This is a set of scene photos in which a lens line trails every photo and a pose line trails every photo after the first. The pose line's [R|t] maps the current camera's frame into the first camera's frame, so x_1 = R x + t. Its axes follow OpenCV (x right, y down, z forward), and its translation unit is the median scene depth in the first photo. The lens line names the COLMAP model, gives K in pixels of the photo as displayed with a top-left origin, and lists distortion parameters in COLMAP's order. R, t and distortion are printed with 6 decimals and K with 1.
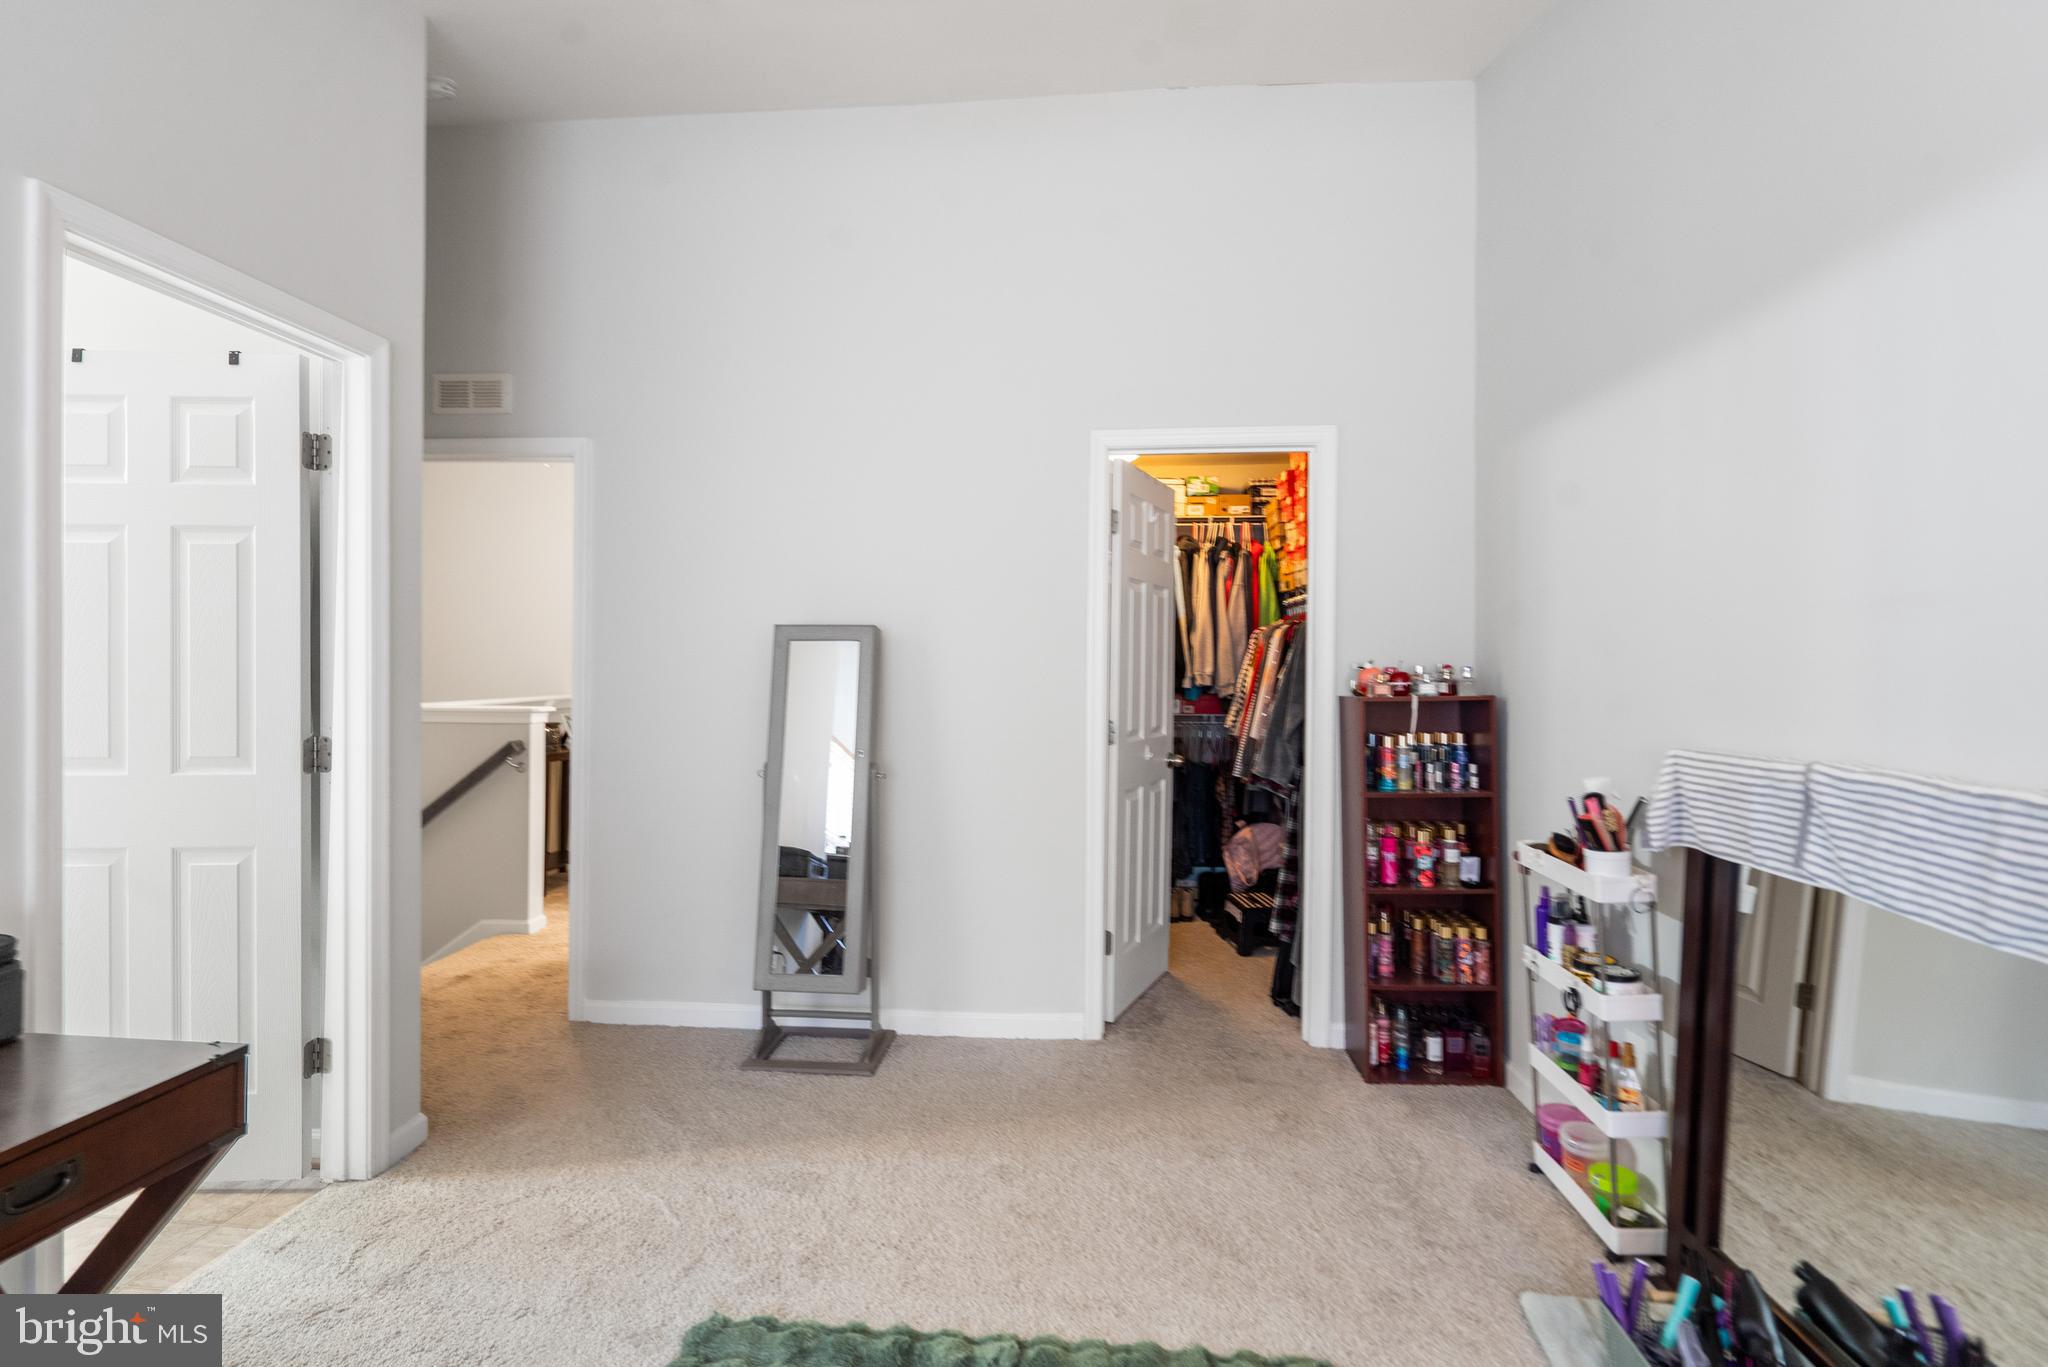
lens RADIAL K [[951.0, 0, 1023.4], [0, 951.0, 658.6], [0, 0, 1]] dist [-0.001143, 0.000655]
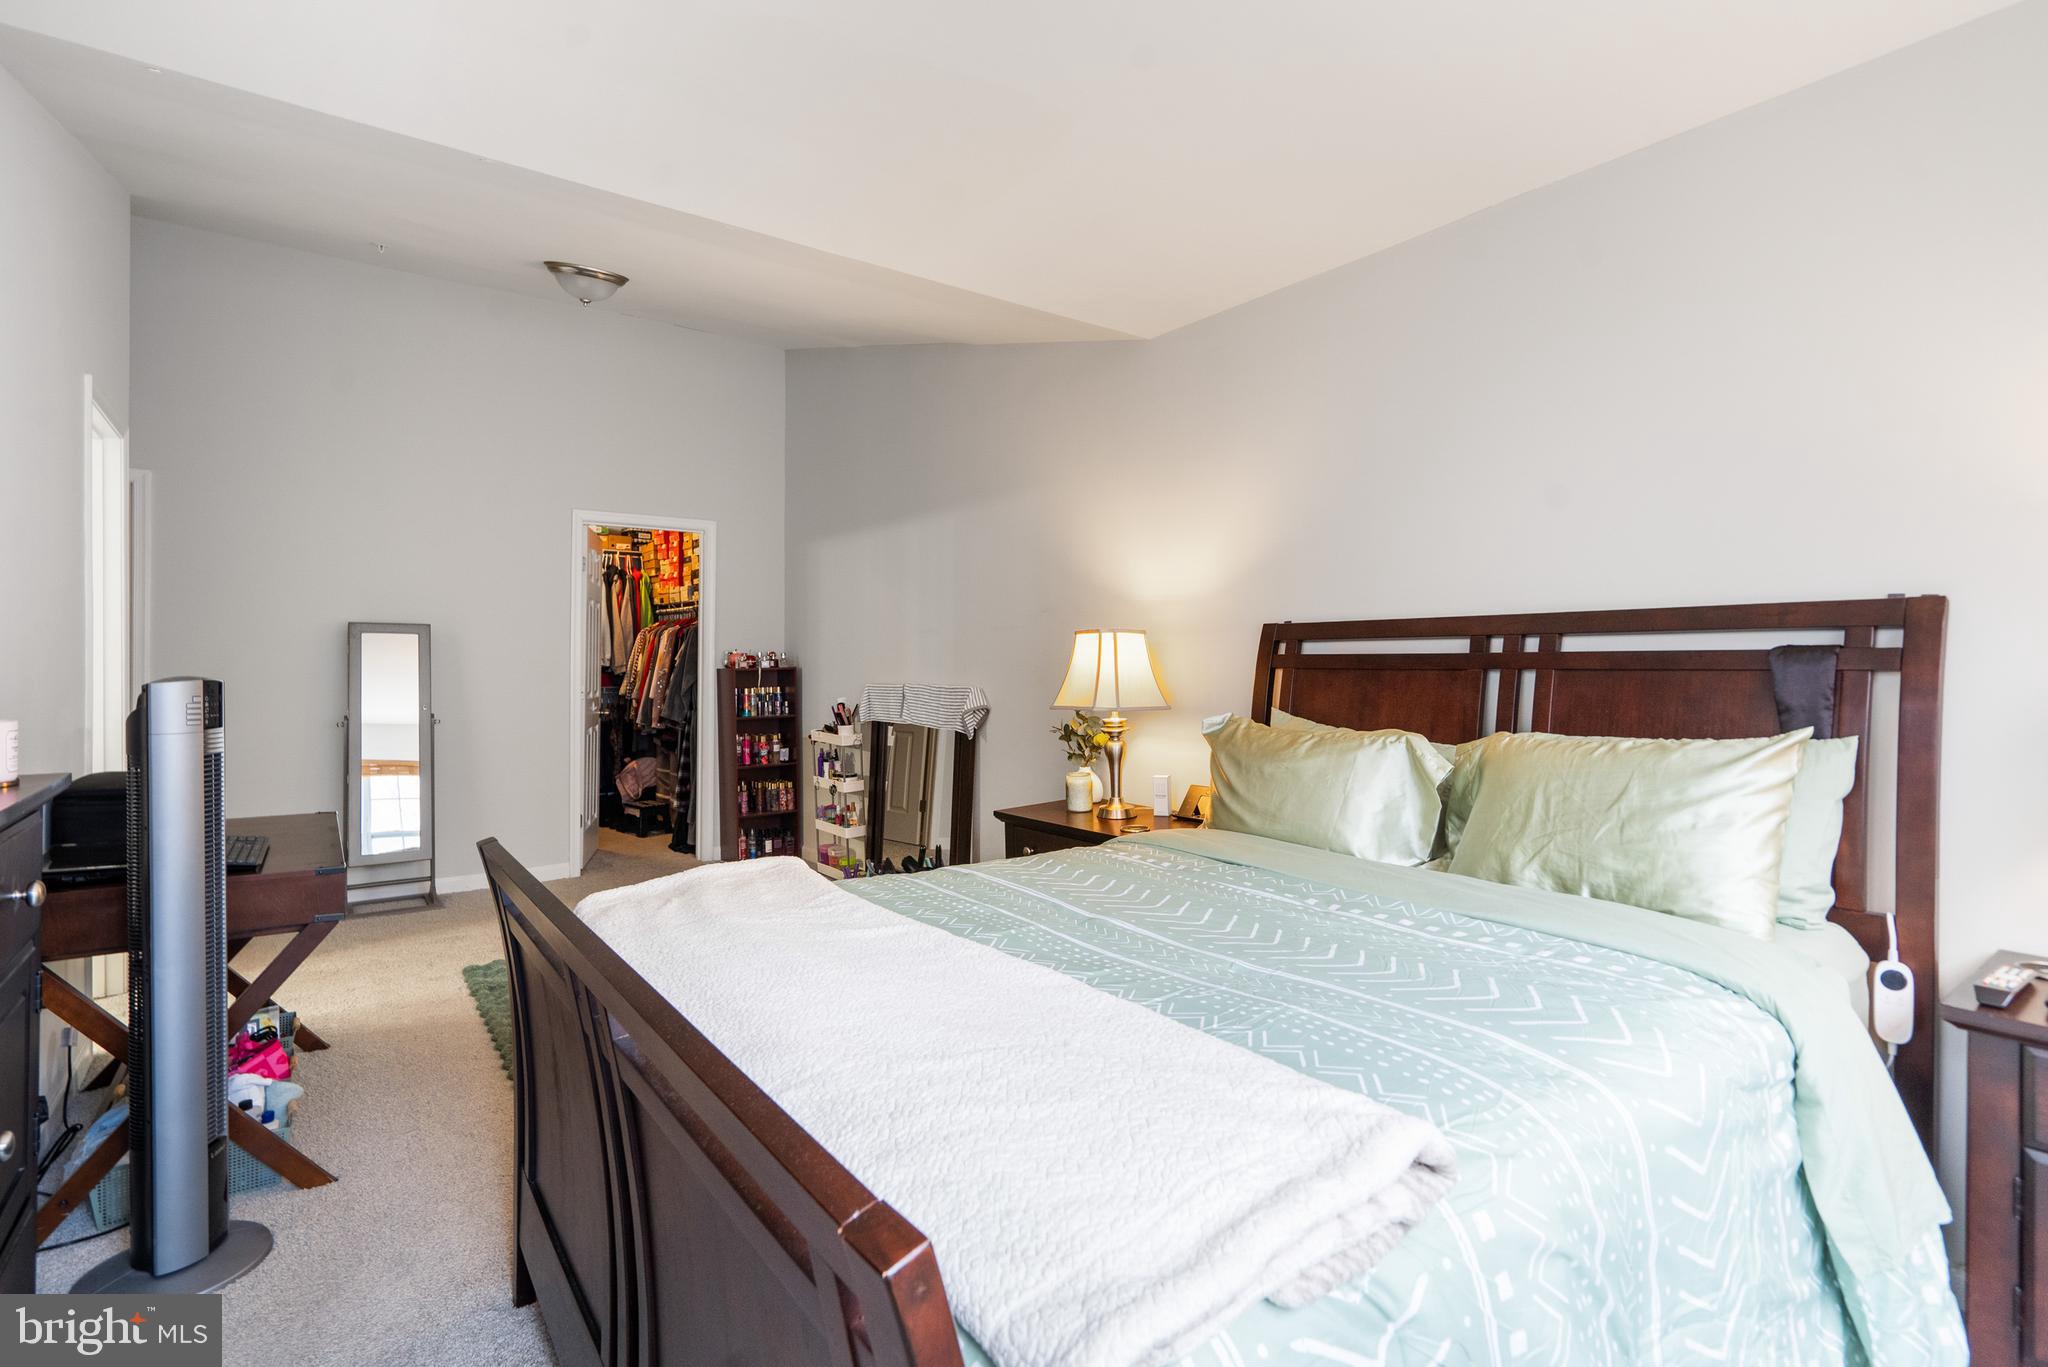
lens RADIAL K [[951.0, 0, 1023.4], [0, 951.0, 658.6], [0, 0, 1]] dist [-0.001143, 0.000655]
pose [[0.734057, -0.004820, 0.679070, -0.512999], [-0.001831, 0.999957, 0.009078, 0.002050], [-0.679085, -0.007907, 0.734017, -0.798337]]
